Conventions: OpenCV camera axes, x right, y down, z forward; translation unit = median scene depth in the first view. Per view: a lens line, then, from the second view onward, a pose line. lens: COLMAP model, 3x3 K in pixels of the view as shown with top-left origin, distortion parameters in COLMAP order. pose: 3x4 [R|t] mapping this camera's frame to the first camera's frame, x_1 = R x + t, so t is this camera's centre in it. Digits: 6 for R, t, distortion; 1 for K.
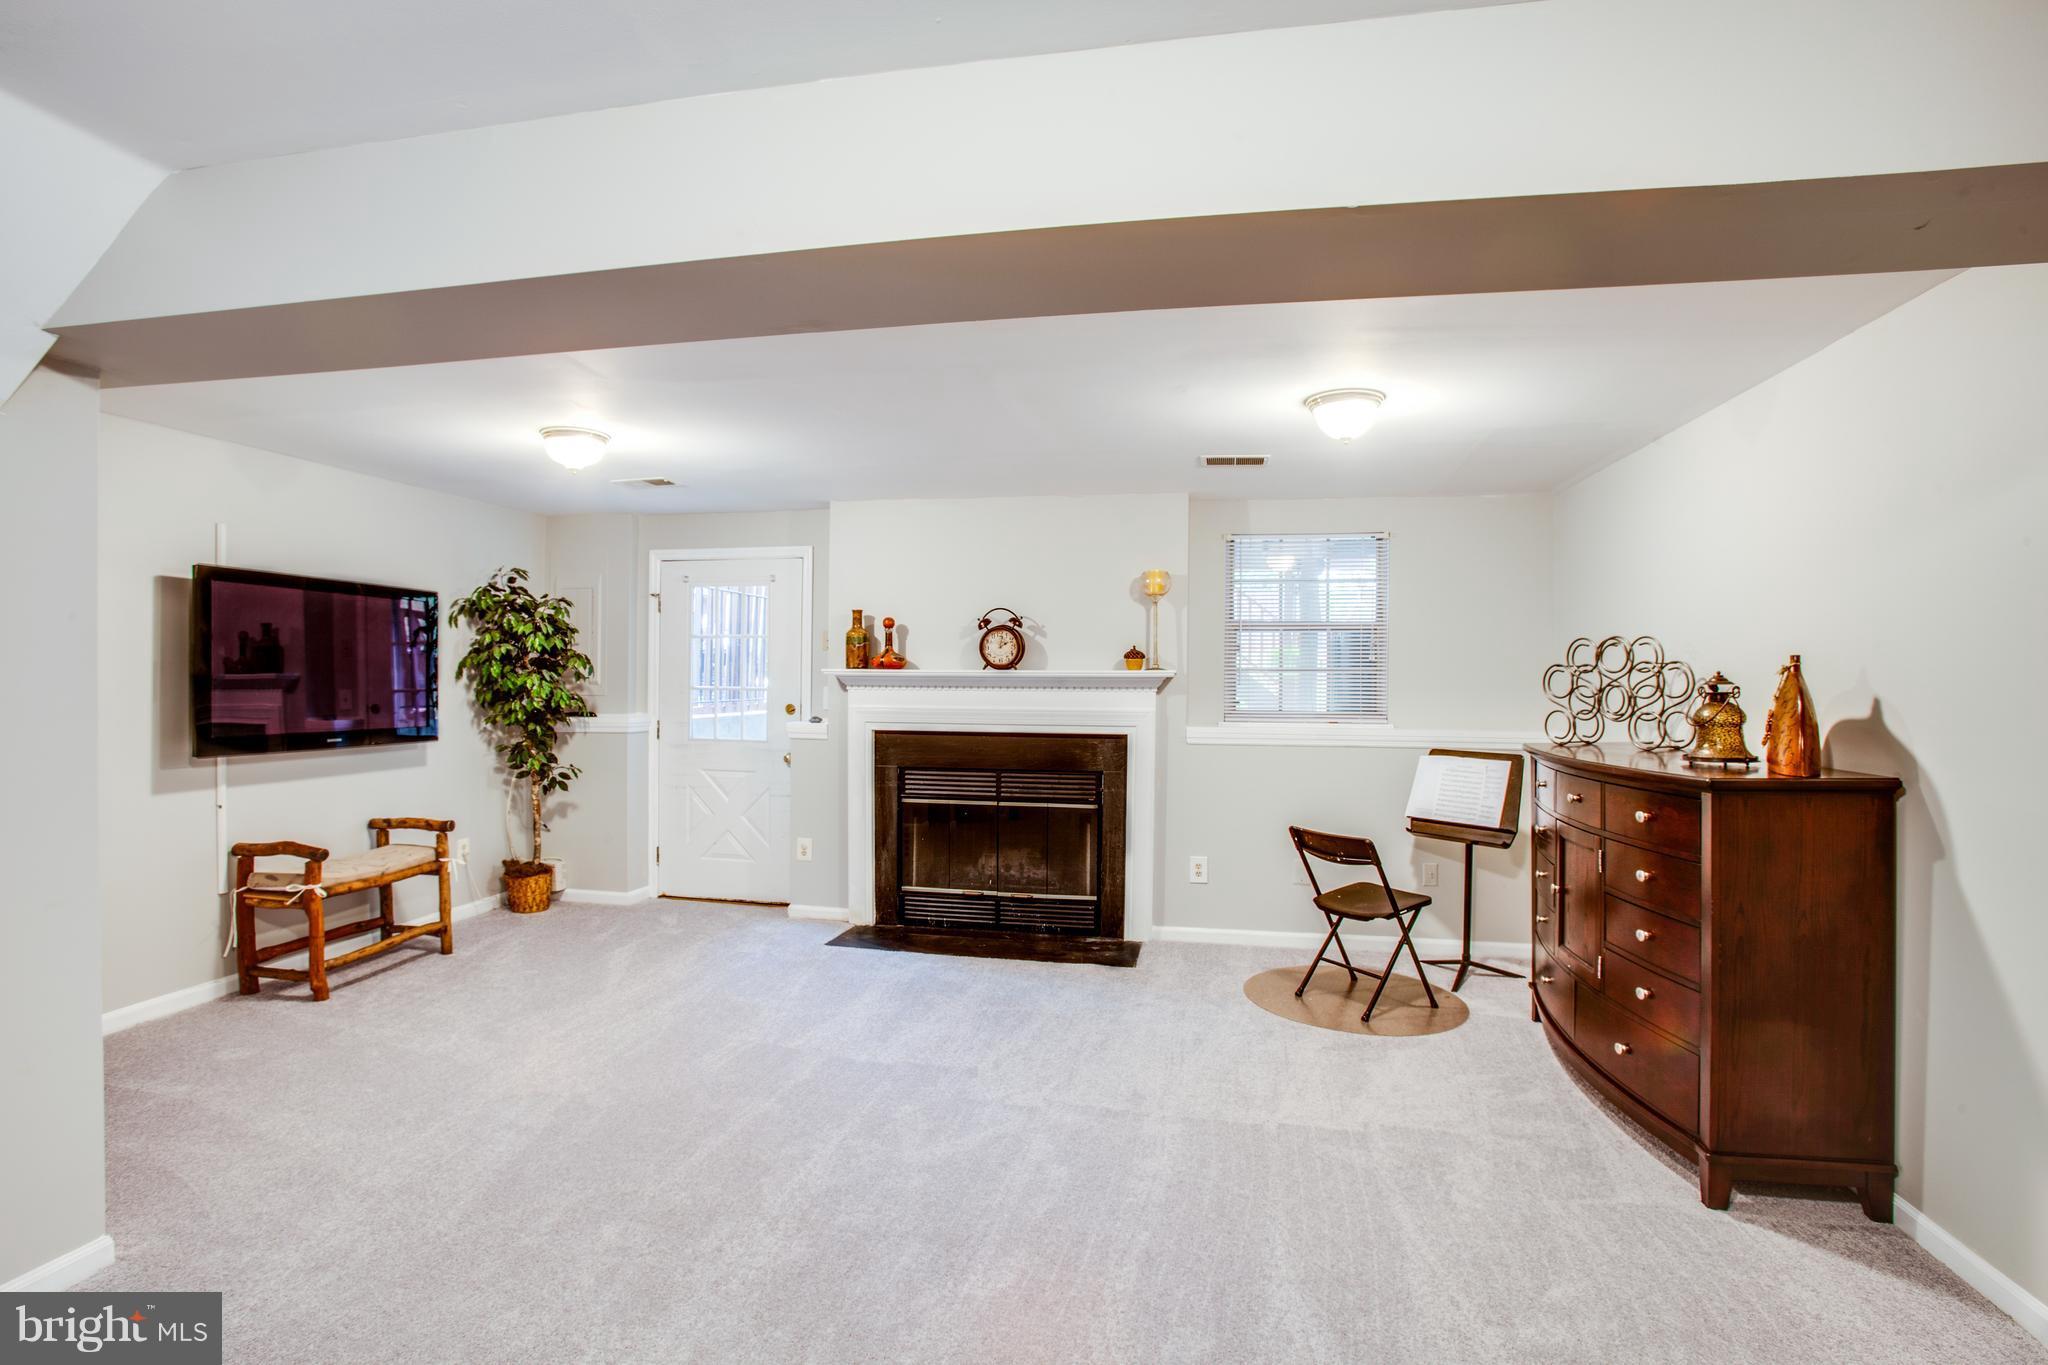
lens RADIAL K [[1014.2, 0, 1027.6], [0, 1014.2, 675.3], [0, 0, 1]] dist [-0.047664, 0.000670]
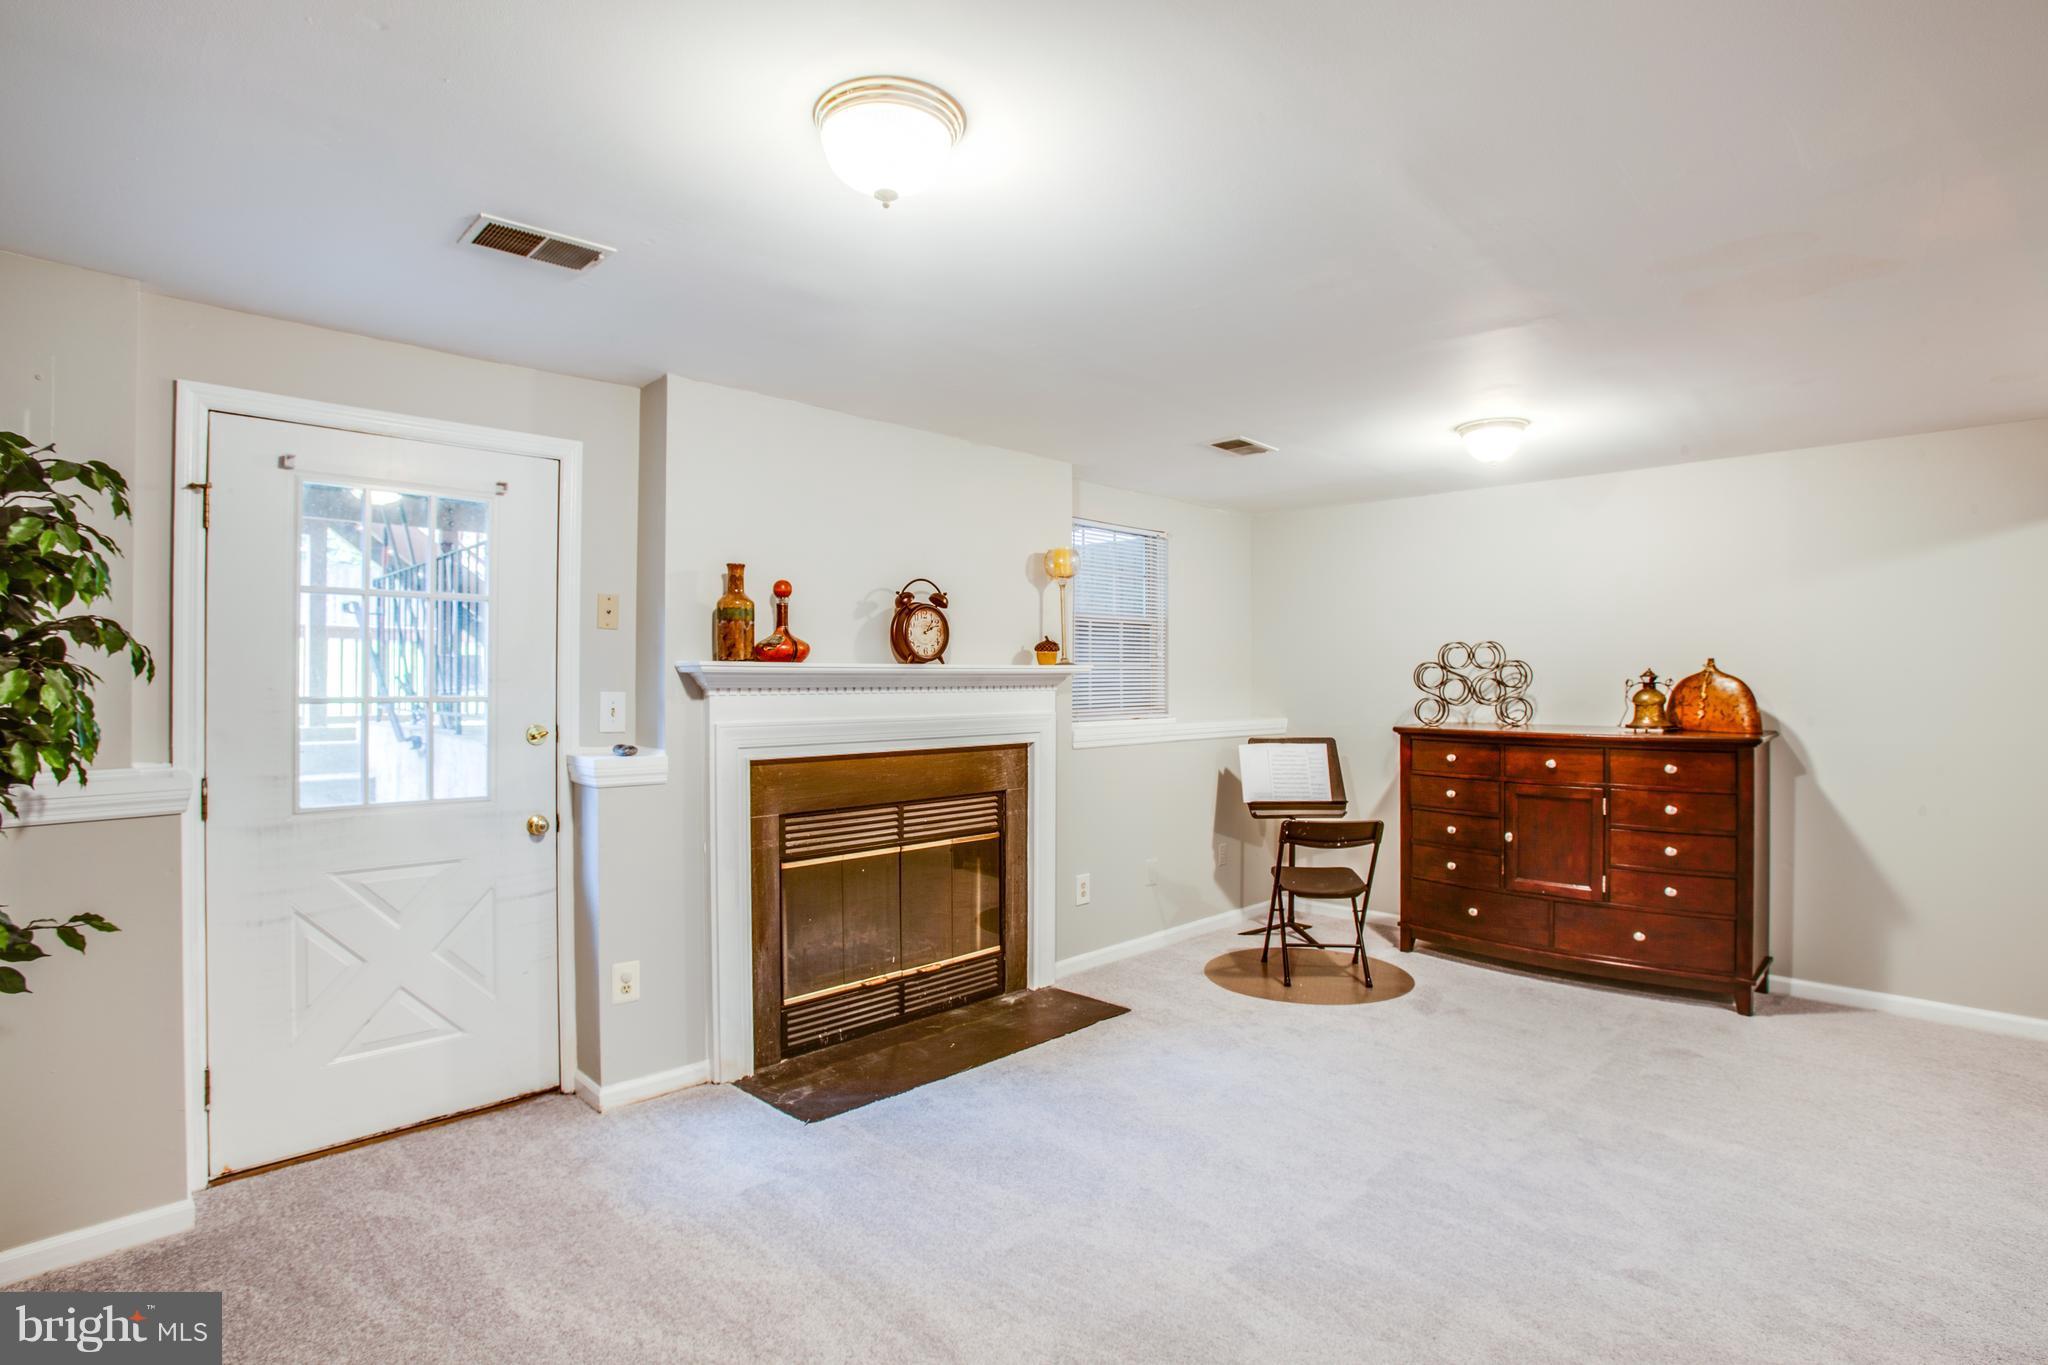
lens RADIAL K [[1014.2, 0, 1024.8], [0, 1014.2, 679.4], [0, 0, 1]] dist [-0.047664, 0.000670]
pose [[0.560633, -0.008033, 0.828025, -0.585873], [0.004582, 0.999968, 0.006599, 0.001462], [-0.828052, 0.000095, 0.560652, 0.532111]]
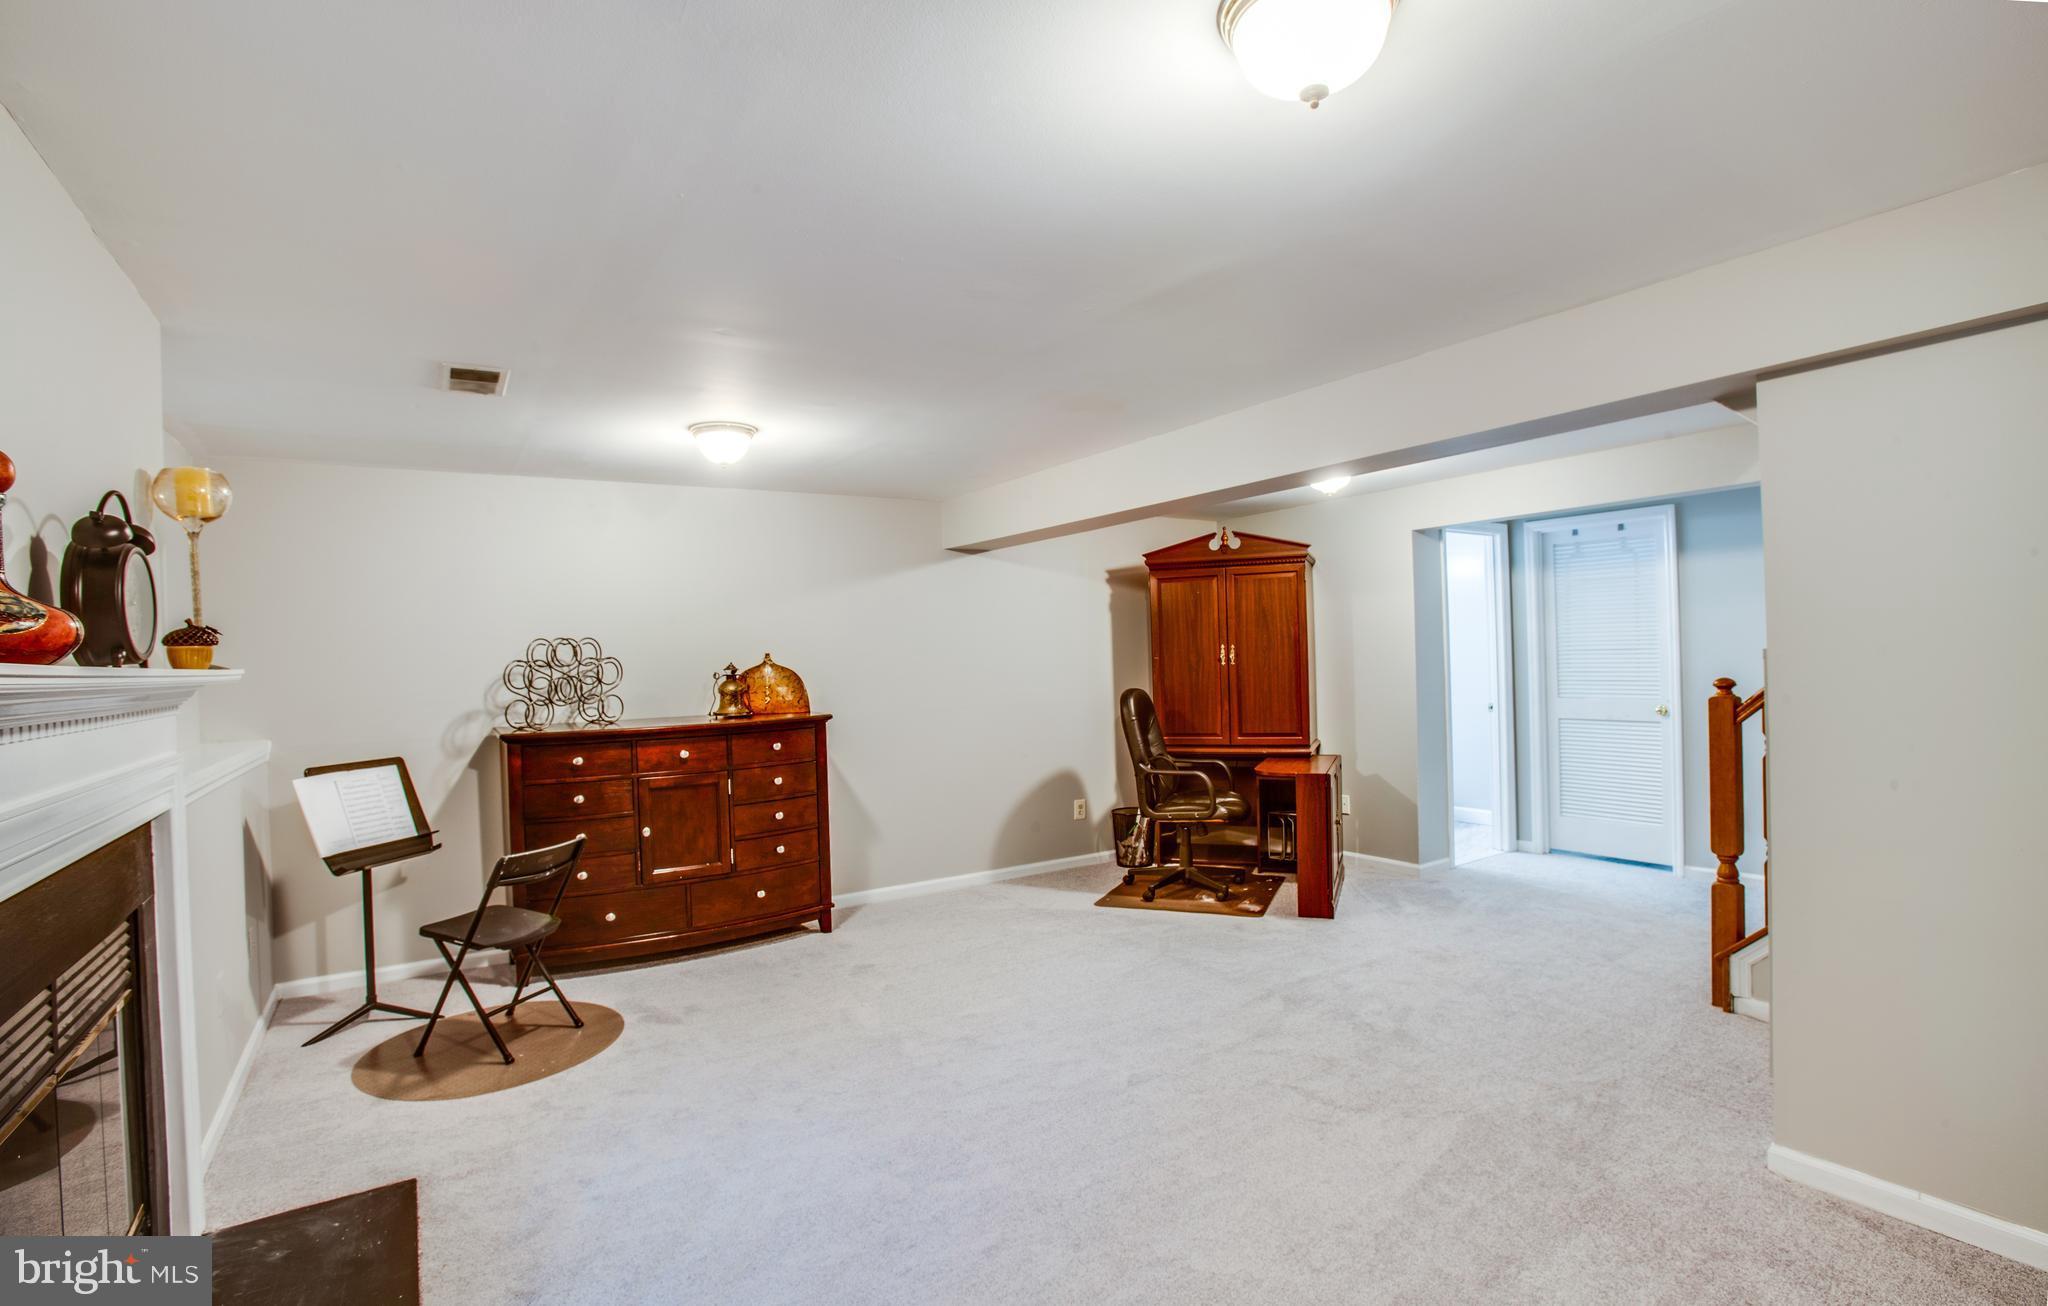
lens RADIAL K [[975.9, 0, 1020.6], [0, 975.9, 651.0], [0, 0, 1]] dist [-0.005952, -0.000365]
pose [[-0.679664, 0.015189, 0.733366, -0.486240], [0.022468, 0.999748, 0.000117, -0.005281], [-0.733179, 0.016557, -0.679834, 1.003989]]
